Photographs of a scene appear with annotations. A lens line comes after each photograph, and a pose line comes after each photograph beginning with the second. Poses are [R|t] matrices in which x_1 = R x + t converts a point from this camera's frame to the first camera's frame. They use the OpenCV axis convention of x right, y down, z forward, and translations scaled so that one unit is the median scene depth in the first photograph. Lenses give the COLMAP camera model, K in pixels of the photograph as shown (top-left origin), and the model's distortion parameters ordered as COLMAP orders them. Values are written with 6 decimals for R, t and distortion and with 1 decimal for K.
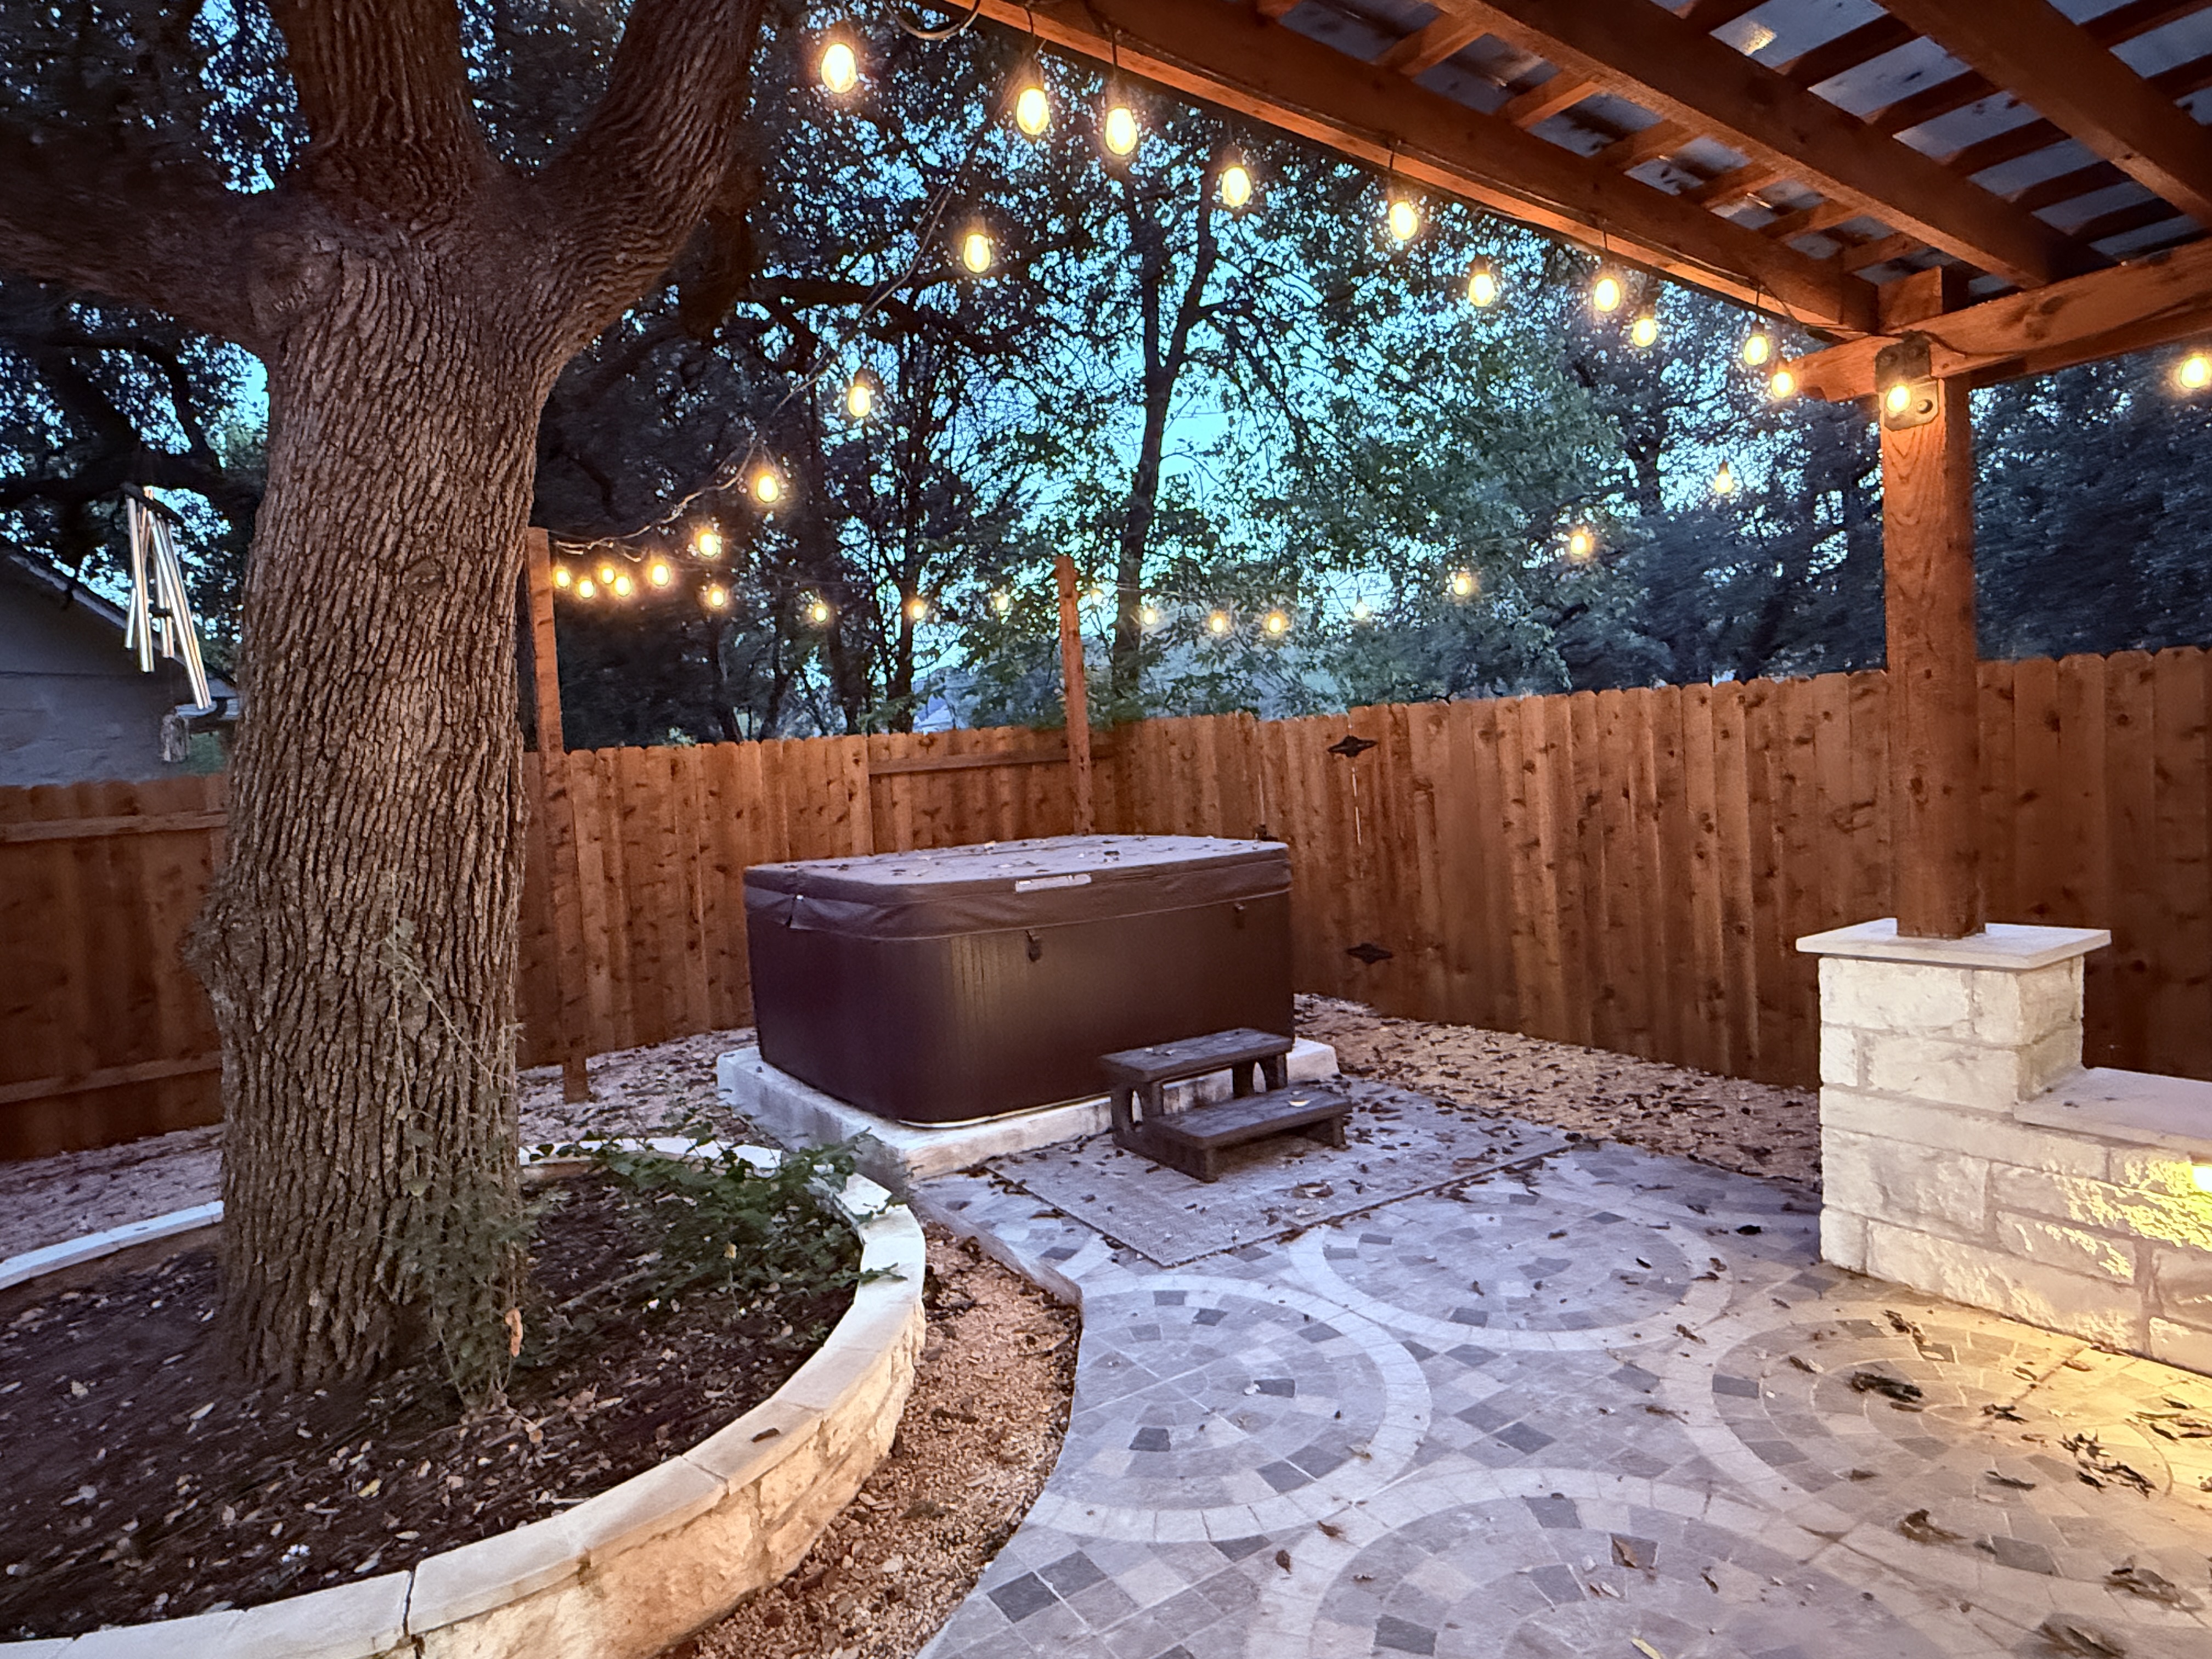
lens RADIAL K [[1246.9, 0, 1105.2], [0, 1246.9, 825.9], [0, 0, 1]] dist [0.003501, -0.002041]
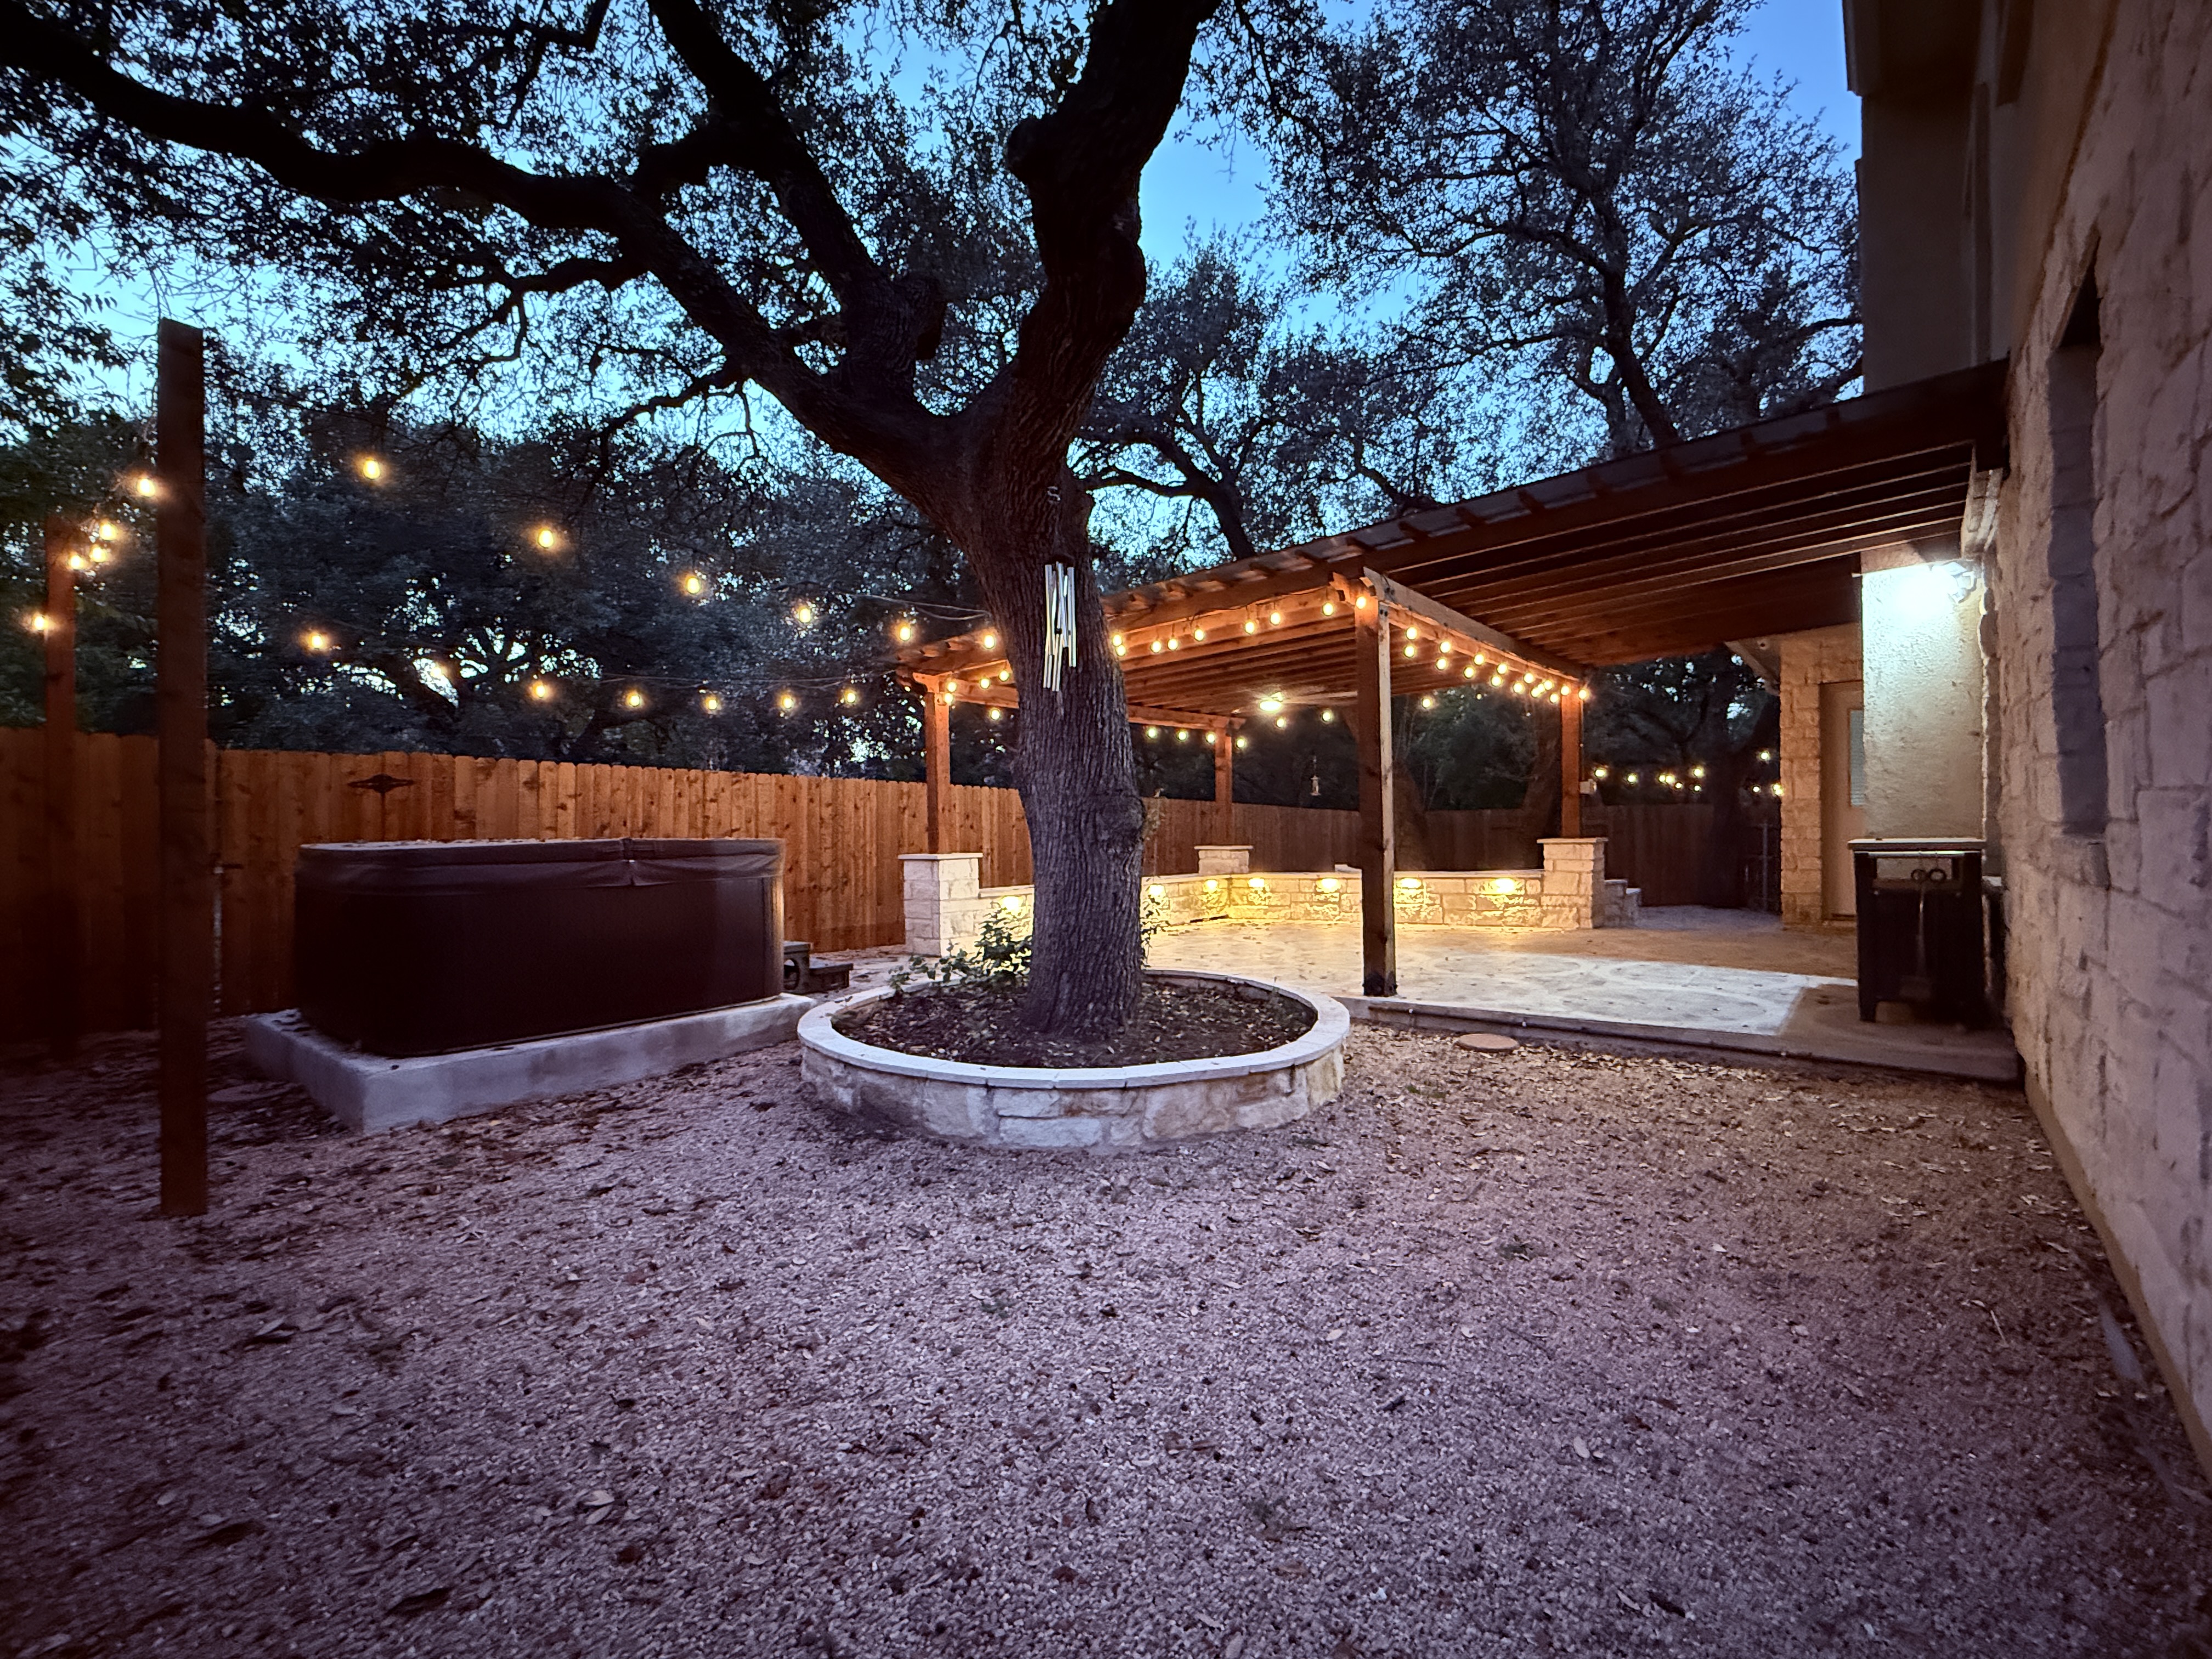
lens RADIAL K [[956.0, 0, 1110.9], [0, 956.0, 829.6], [0, 0, 1]] dist [-0.003316, -0.000167]
pose [[-0.268614, 0.052661, 0.961807, -1.877748], [0.073230, 0.996731, -0.034122, 0.137875], [-0.960460, 0.061267, -0.271592, 1.208576]]
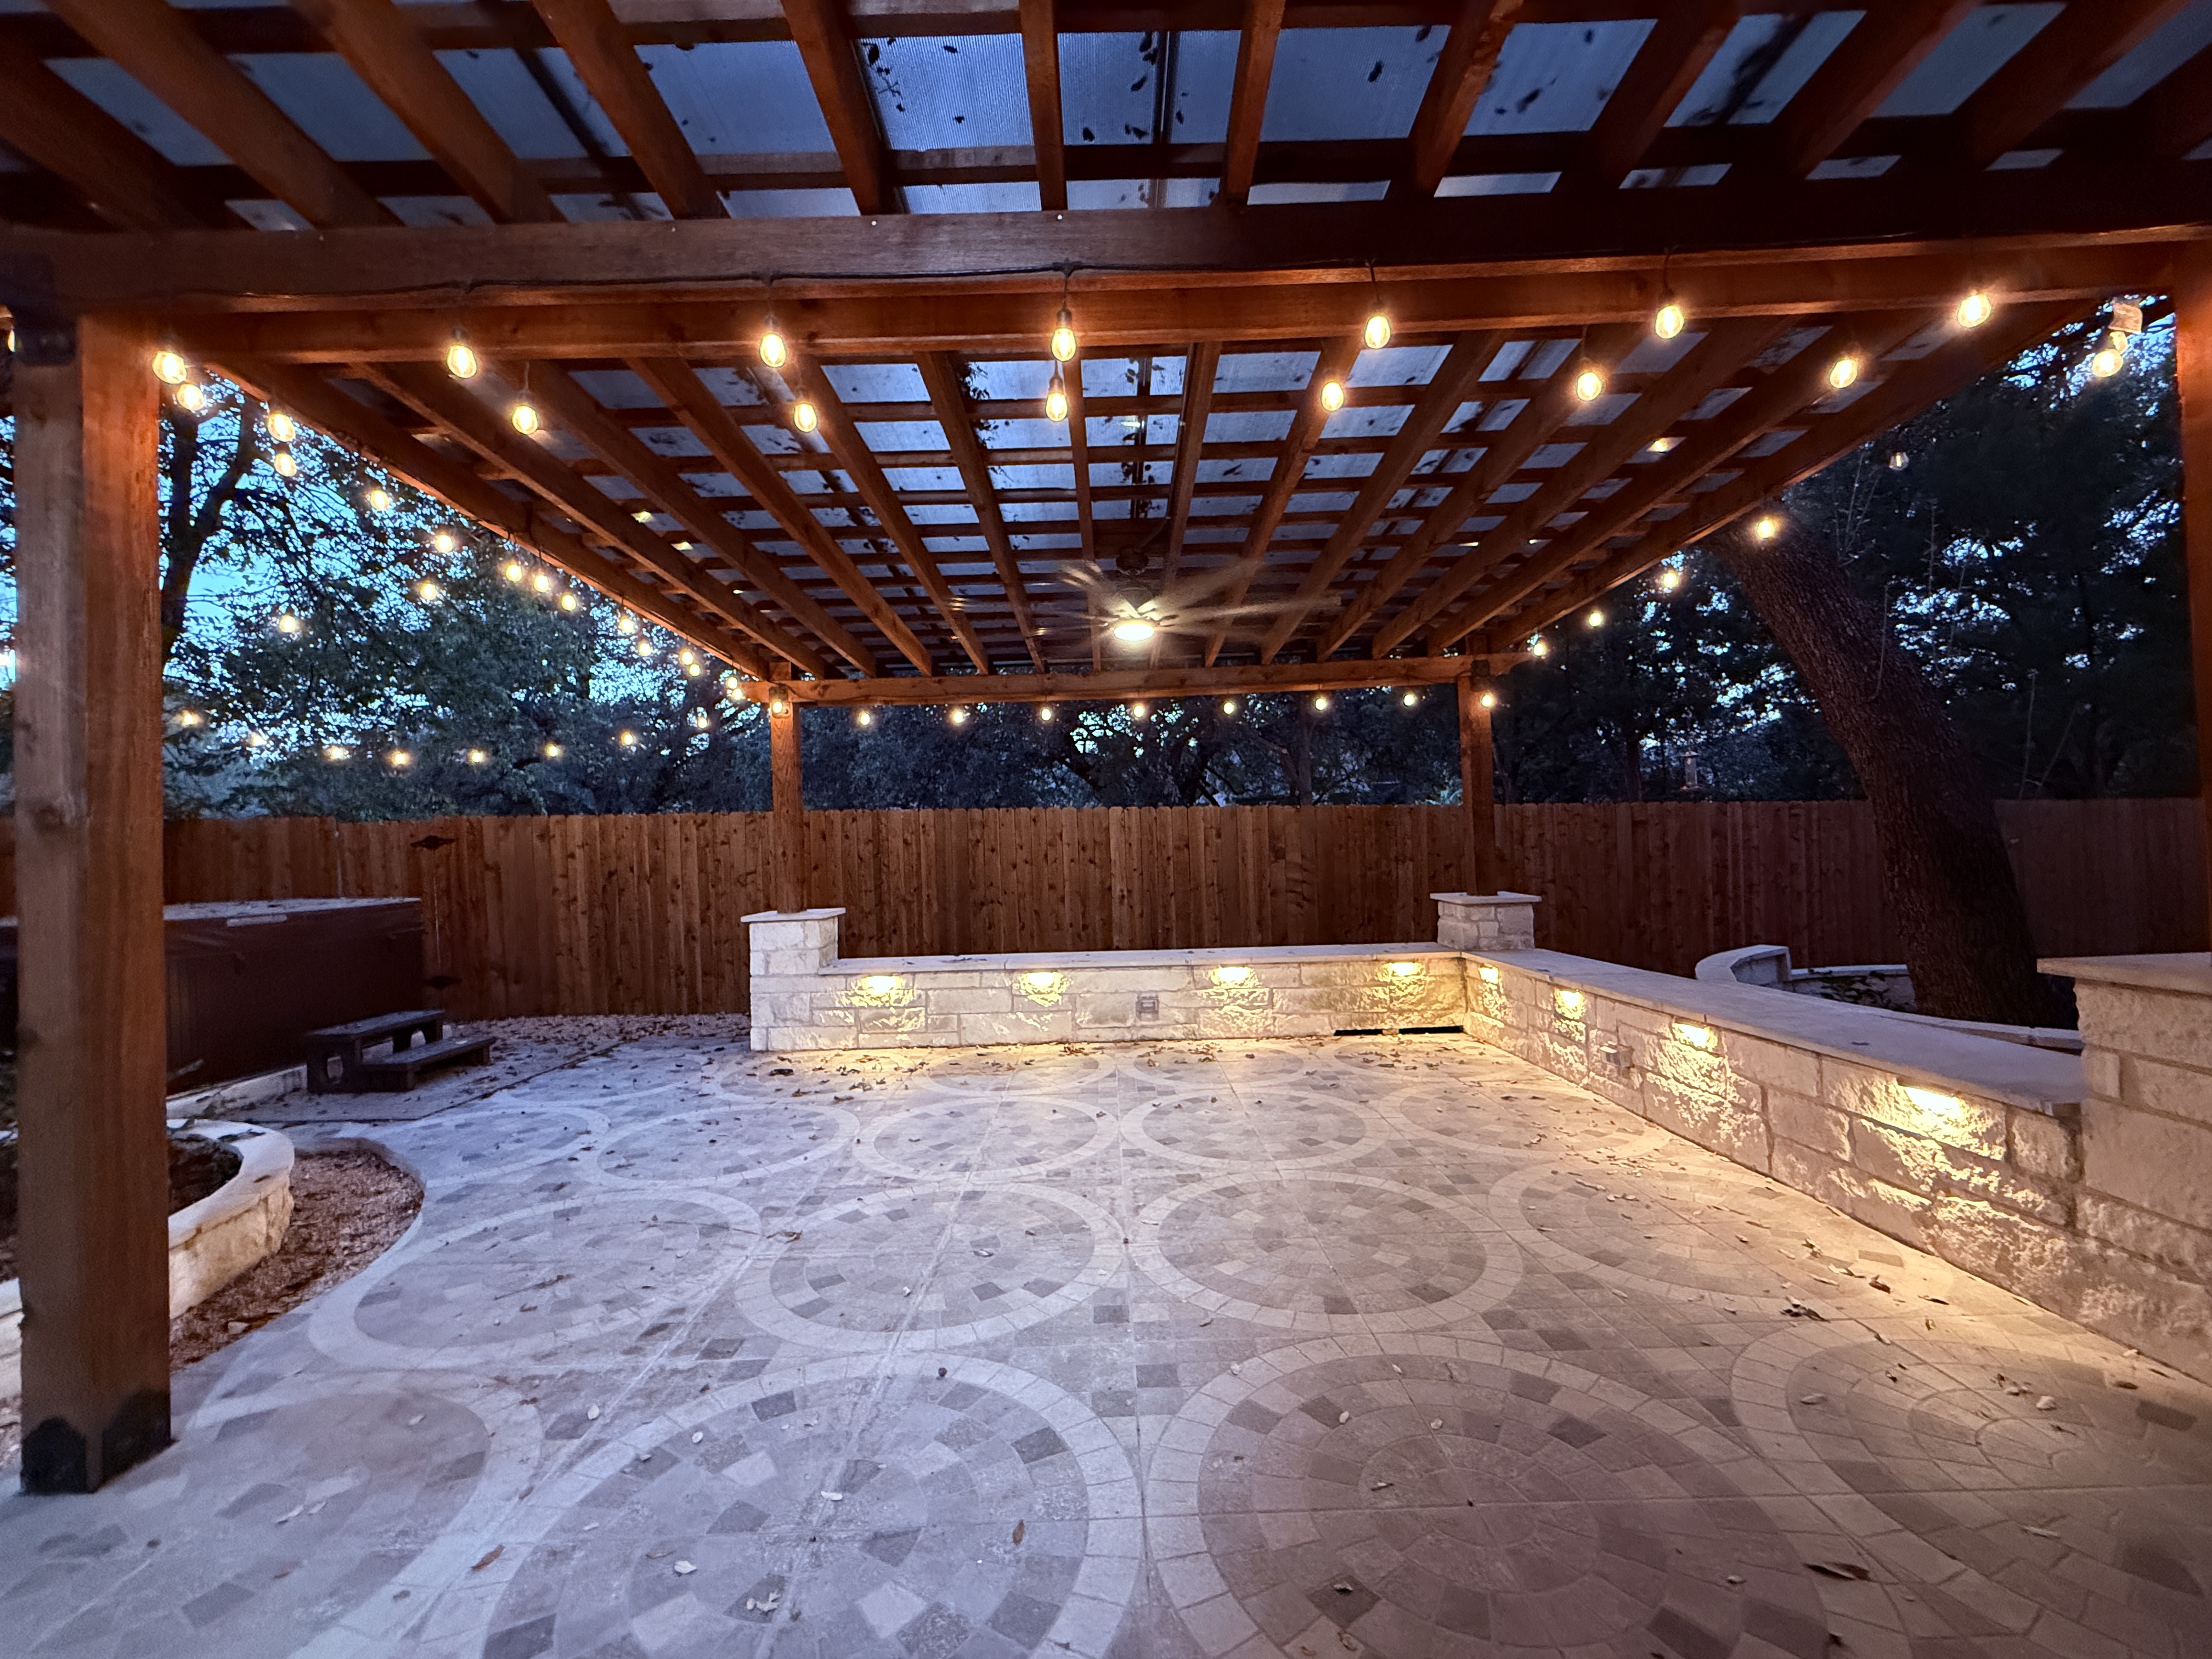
lens RADIAL K [[879.2, 0, 1099.4], [0, 879.2, 825.8], [0, 0, 1]] dist [0.000203, -0.000282]
pose [[0.569507, 0.049716, 0.820482, -0.452119], [0.042629, 0.995040, -0.089882, 0.096038], [-0.820880, 0.086165, 0.564563, -0.541996]]
